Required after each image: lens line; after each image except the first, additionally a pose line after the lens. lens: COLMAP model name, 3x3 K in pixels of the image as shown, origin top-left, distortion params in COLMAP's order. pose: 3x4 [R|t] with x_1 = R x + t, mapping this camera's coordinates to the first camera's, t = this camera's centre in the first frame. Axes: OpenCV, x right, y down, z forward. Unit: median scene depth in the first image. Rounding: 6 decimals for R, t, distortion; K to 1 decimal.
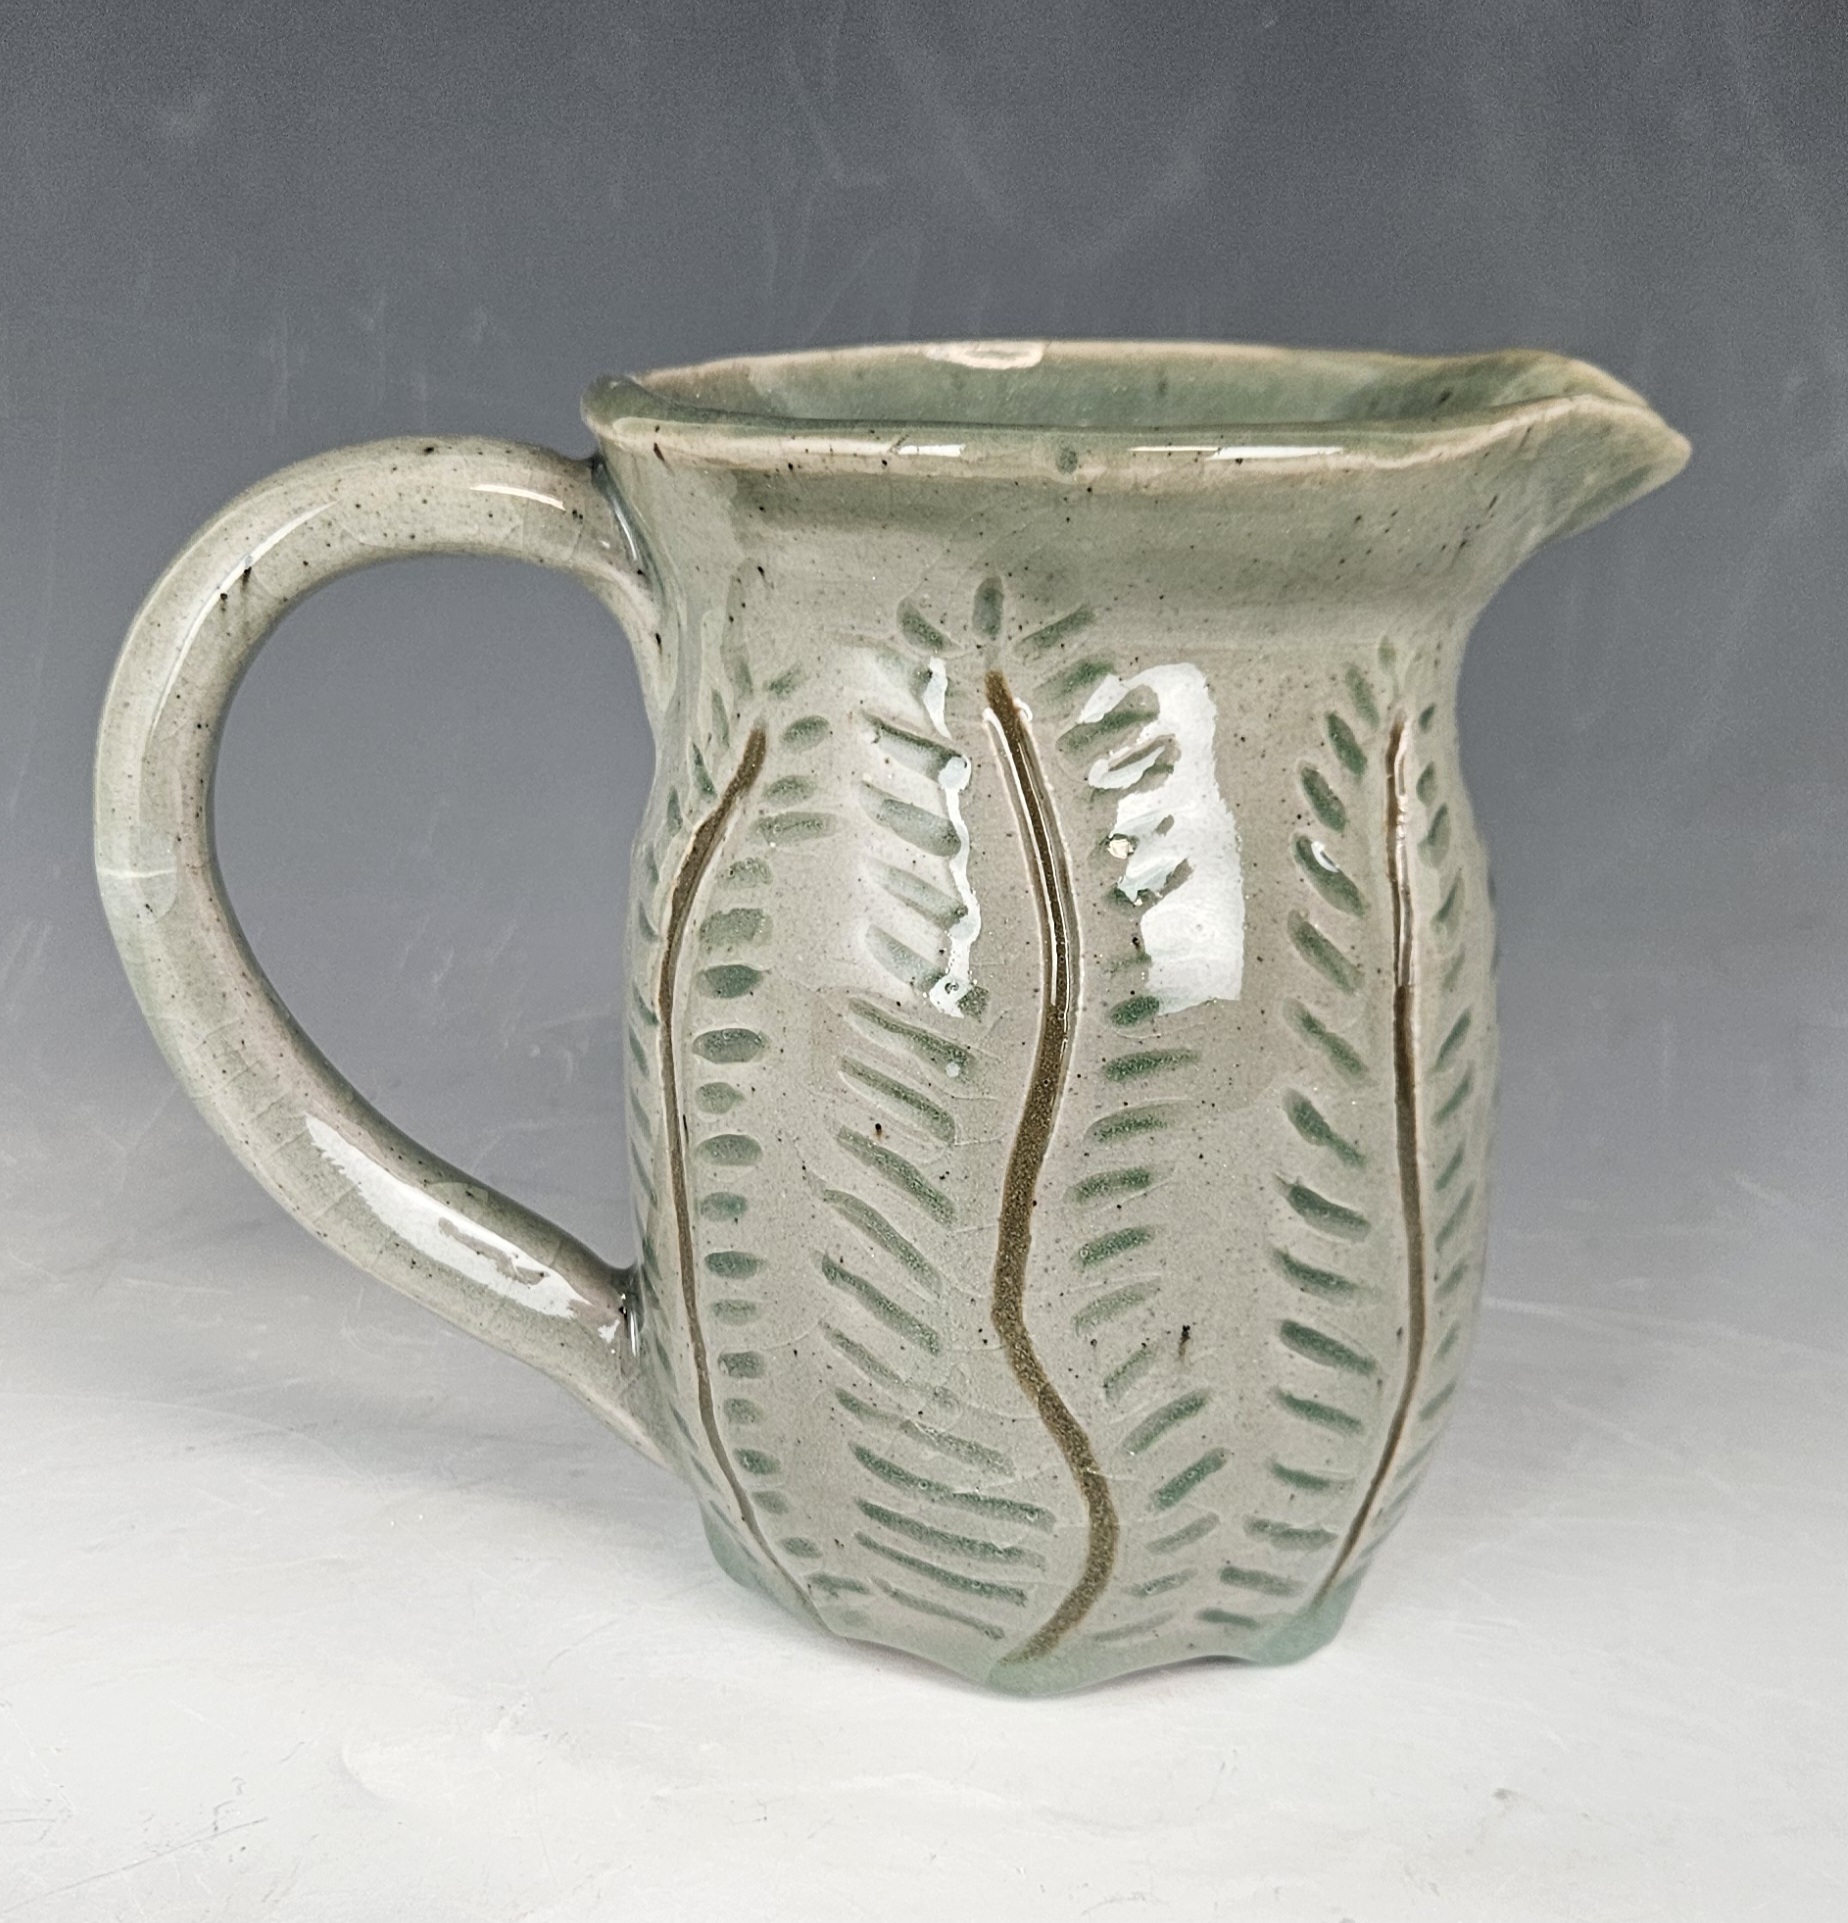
lens RADIAL K [[1771.4, 0, 923.0], [0, 1771.4, 962.2], [0, 0, 1]] dist [0.030828, -0.017463]
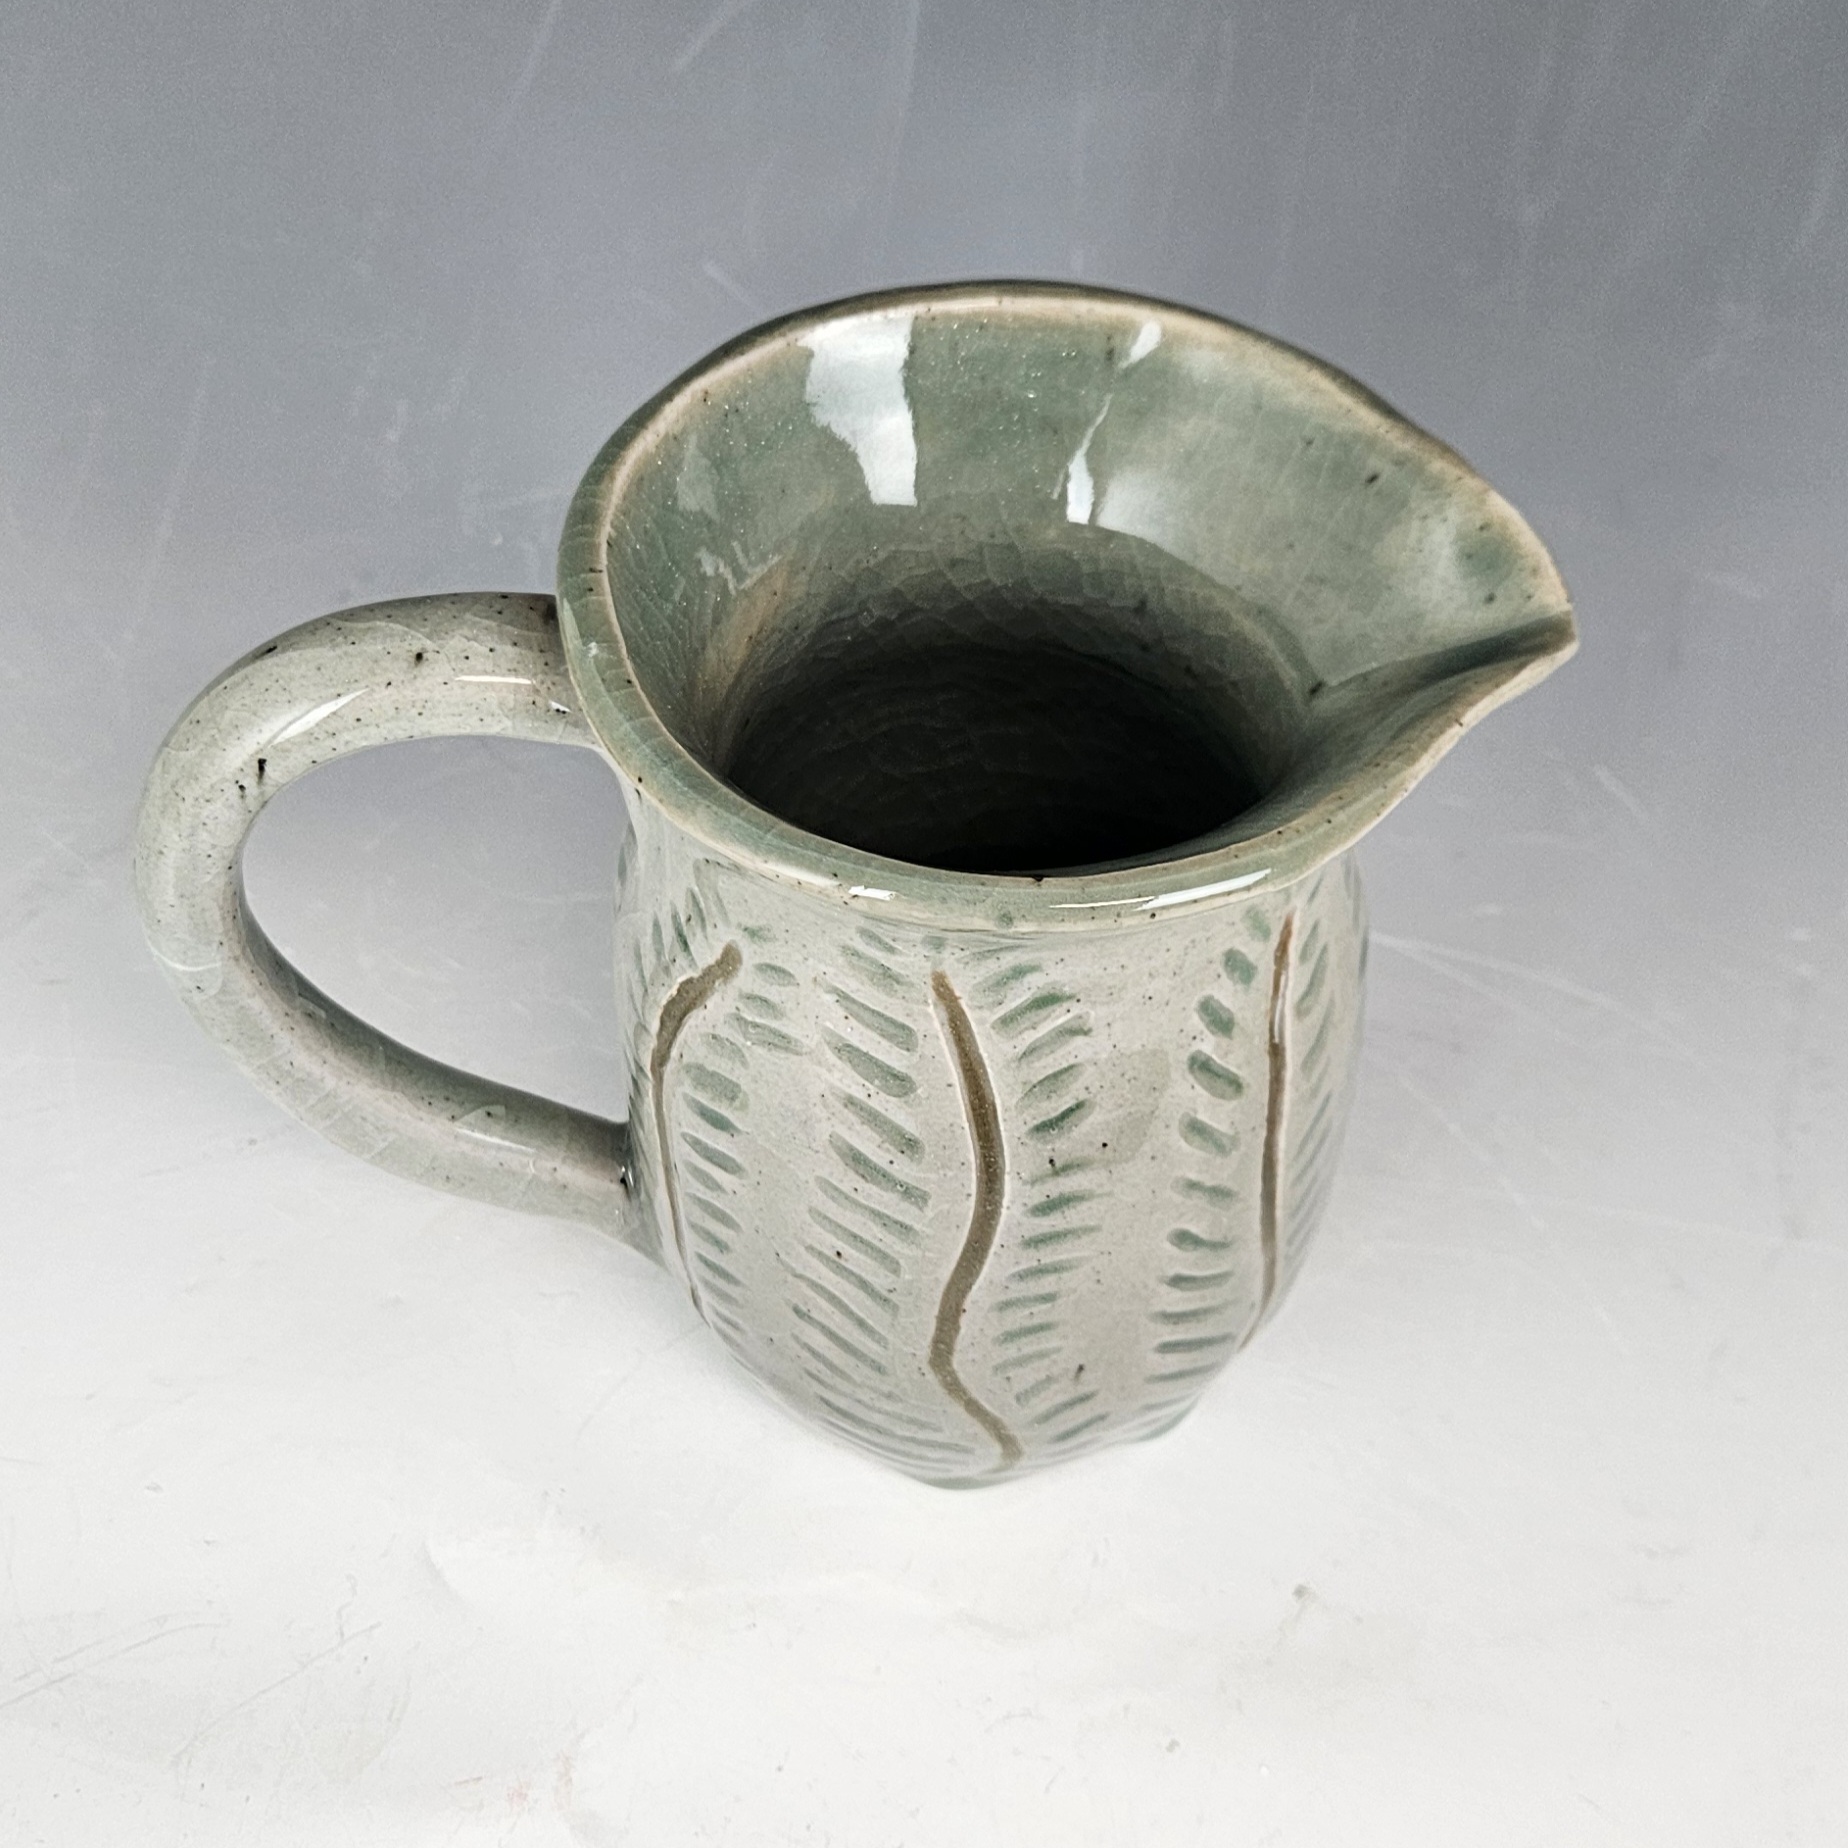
lens RADIAL K [[1653.4, 0, 917.8], [0, 1653.4, 921.7], [0, 0, 1]] dist [0.023350, 0.006053]
pose [[0.999511, 0.003539, 0.031054, -0.006648], [-0.013702, 0.942621, 0.333585, -0.492387], [-0.028092, -0.333847, 0.942209, -0.008232]]
